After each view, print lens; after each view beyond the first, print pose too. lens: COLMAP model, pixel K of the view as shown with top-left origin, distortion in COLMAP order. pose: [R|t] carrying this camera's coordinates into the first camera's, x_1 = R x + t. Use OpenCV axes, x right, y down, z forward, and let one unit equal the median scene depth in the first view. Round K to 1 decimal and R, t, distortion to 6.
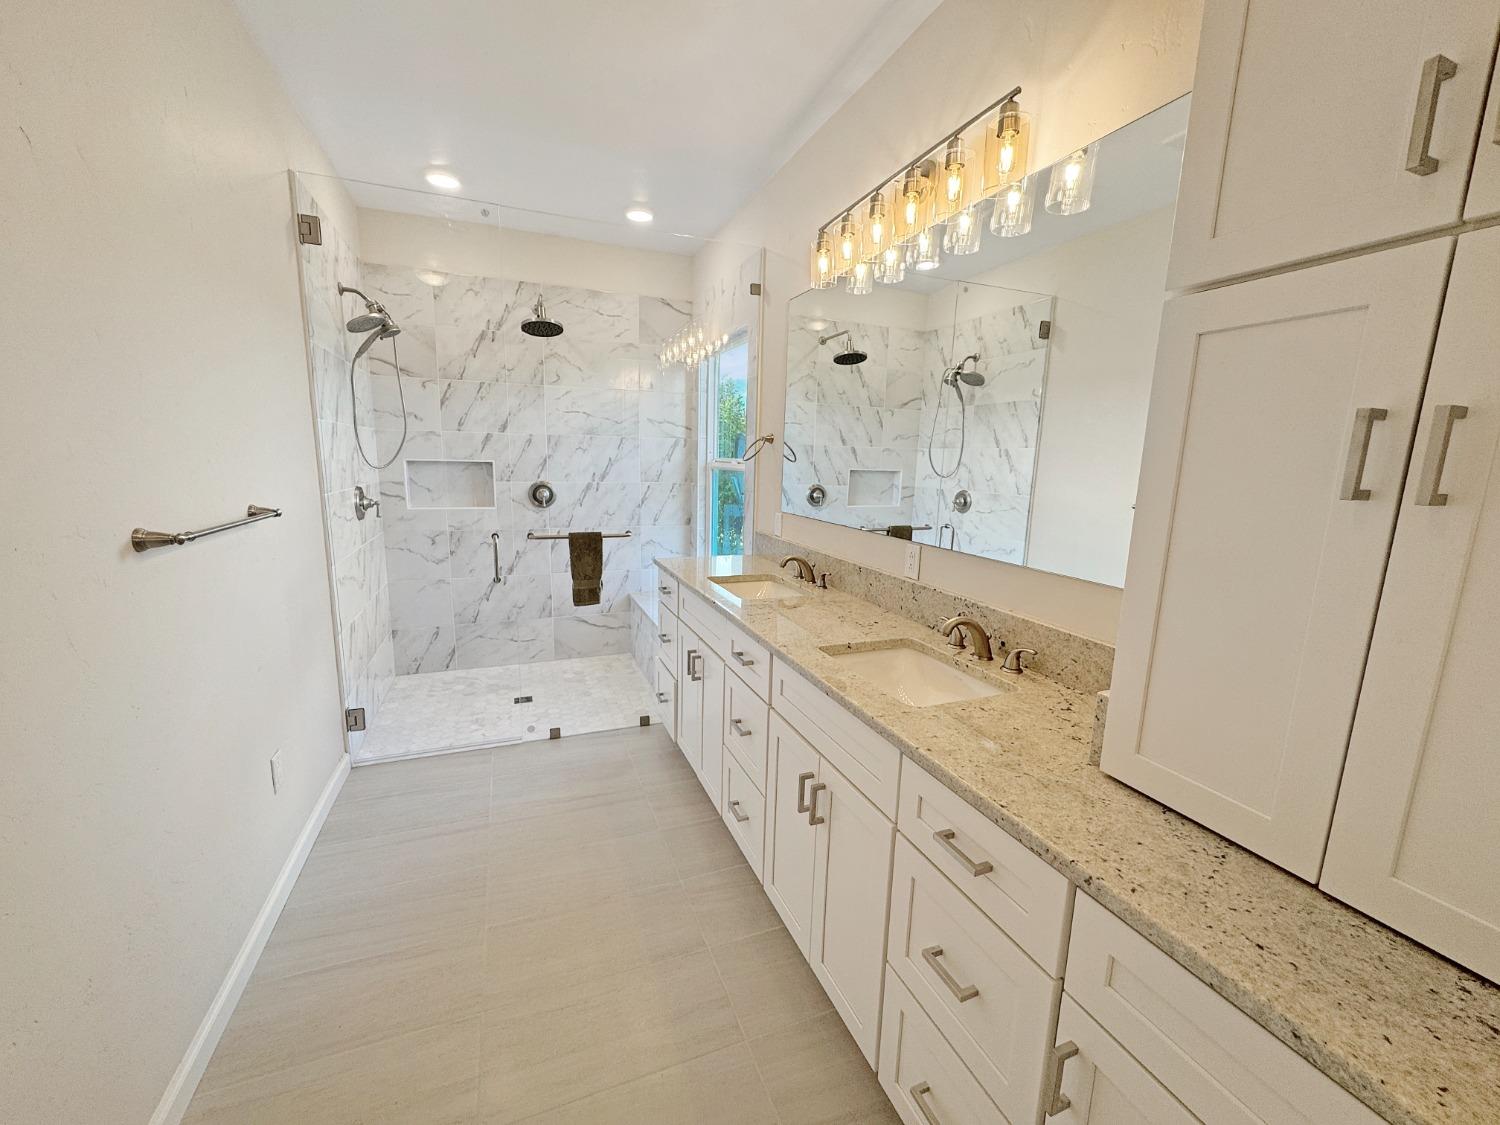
lens RADIAL K [[607.6, 0, 749.1], [0, 607.6, 563.2], [0, 0, 1]] dist [-0.001328, 0.000490]
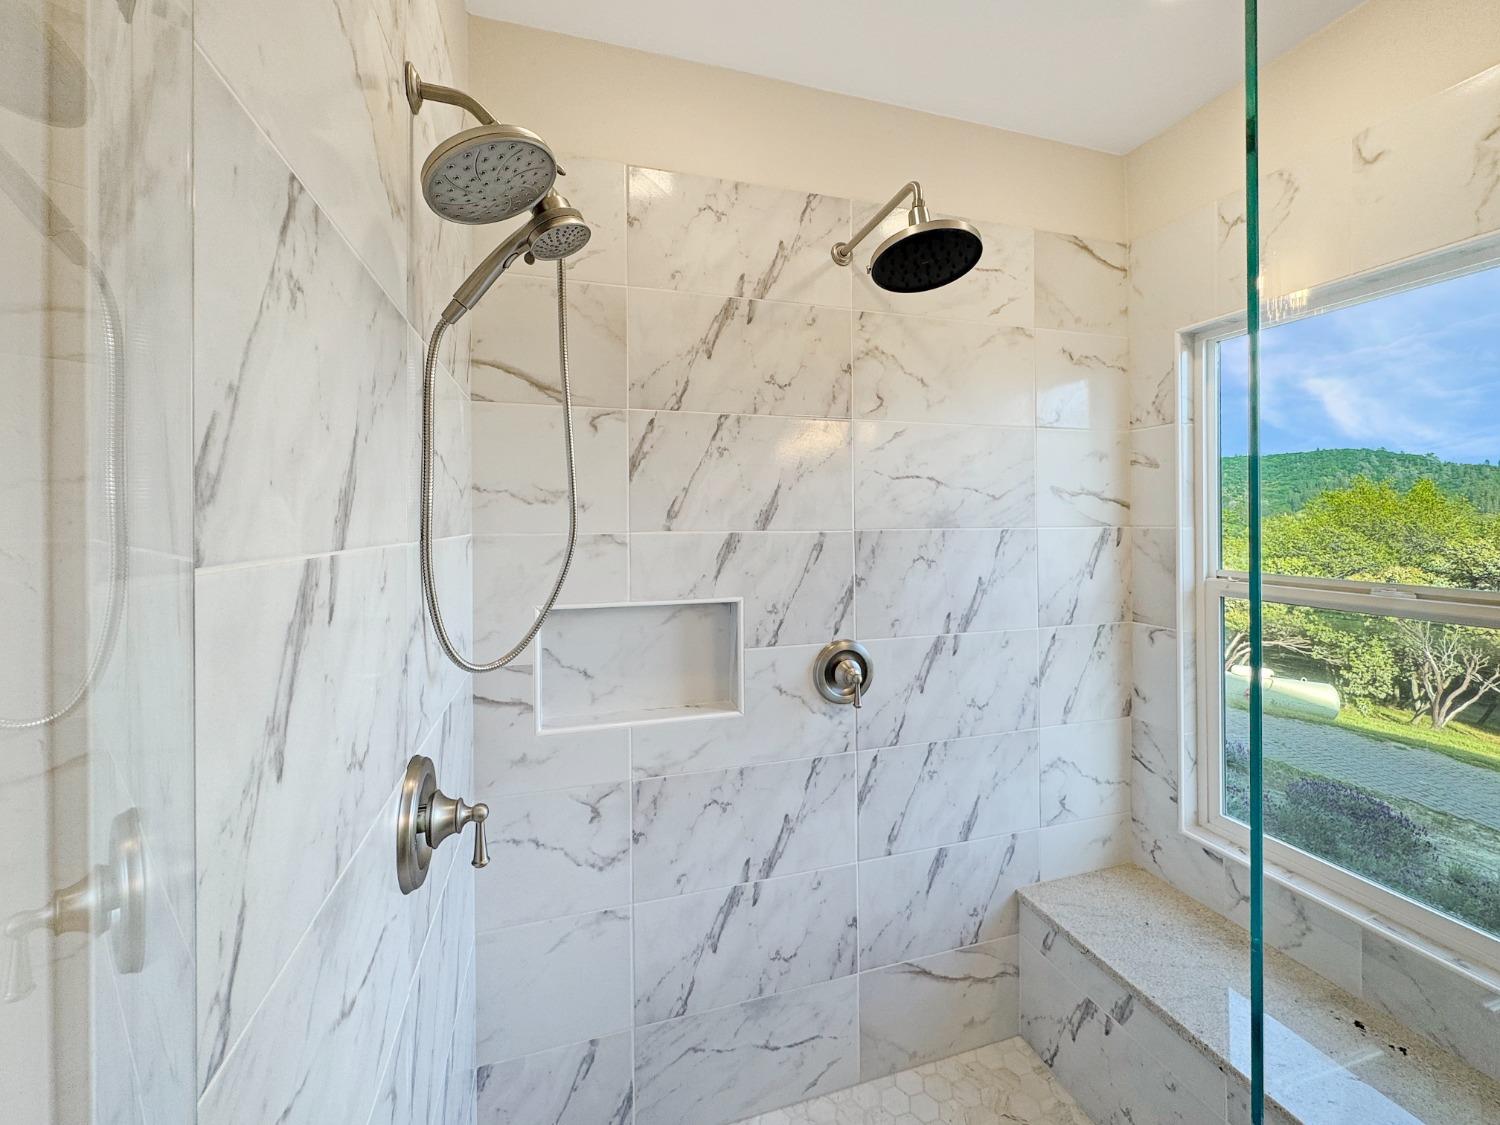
lens RADIAL K [[607.6, 0, 758.3], [0, 607.6, 522.4], [0, 0, 1]] dist [-0.001328, 0.000490]
pose [[0.997511, -0.031213, -0.063223, -0.382185], [0.019517, 0.983874, -0.177793, -0.146246], [0.067753, 0.176116, 0.982035, 0.588216]]
